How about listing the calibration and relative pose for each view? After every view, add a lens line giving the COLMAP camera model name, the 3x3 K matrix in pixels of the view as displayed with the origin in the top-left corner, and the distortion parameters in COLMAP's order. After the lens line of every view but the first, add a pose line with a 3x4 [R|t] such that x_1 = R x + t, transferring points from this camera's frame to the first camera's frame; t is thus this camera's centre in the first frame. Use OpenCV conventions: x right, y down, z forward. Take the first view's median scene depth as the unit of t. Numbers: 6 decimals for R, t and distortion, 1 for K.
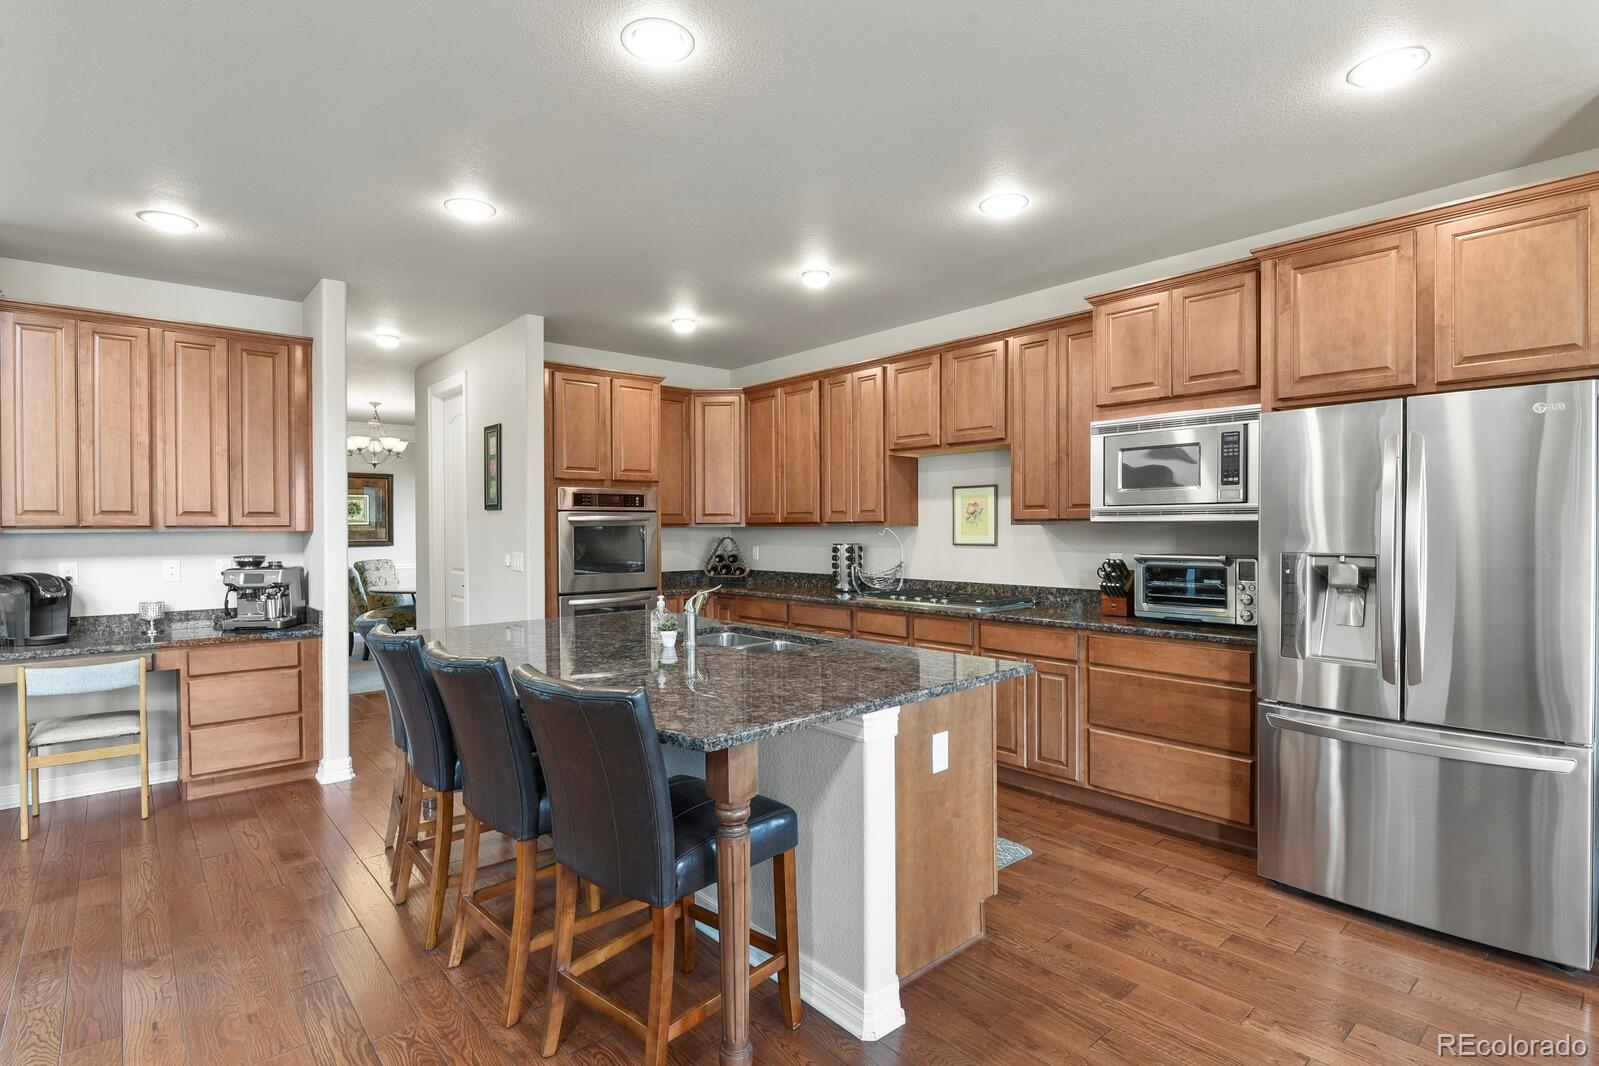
lens RADIAL K [[779.2, 0, 799.1], [0, 779.2, 533.1], [0, 0, 1]] dist [-0.015616, -0.000909]
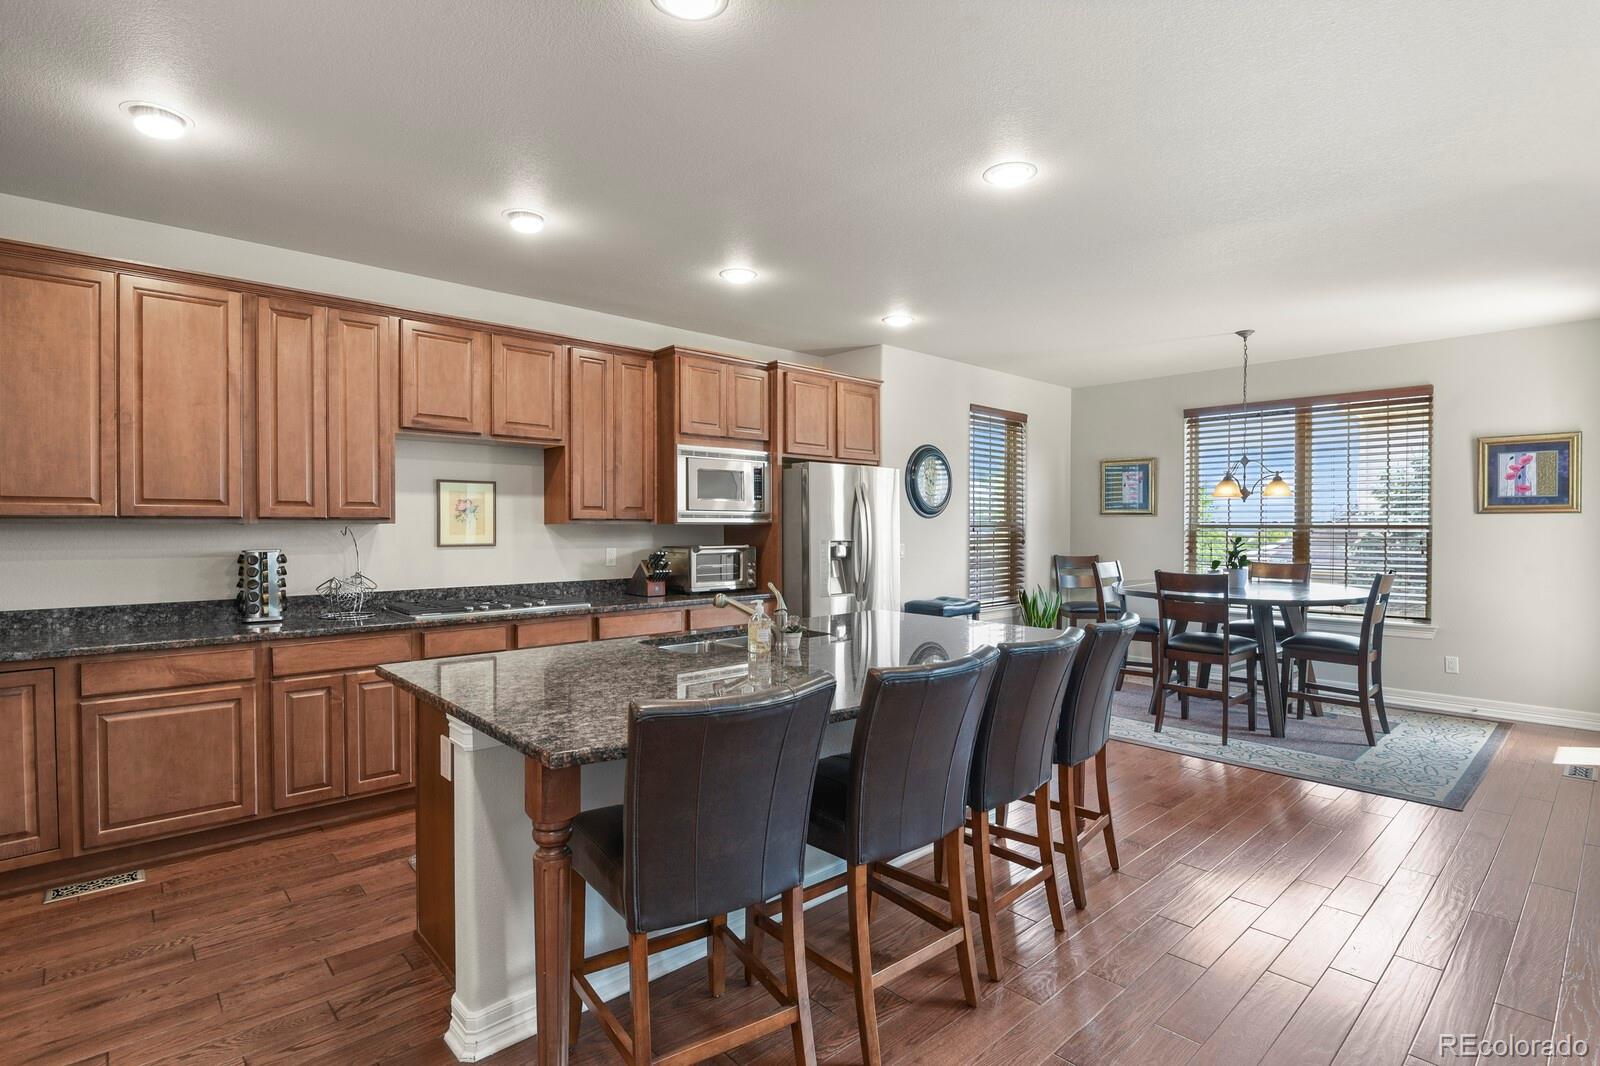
lens RADIAL K [[779.7, 0, 806.3], [0, 779.7, 527.8], [0, 0, 1]] dist [-0.015616, -0.000909]
pose [[-0.026469, 0.001607, 0.999648, -0.734172], [0.005724, 0.999983, -0.001456, -0.001928], [-0.999633, 0.005683, -0.026478, 0.660908]]
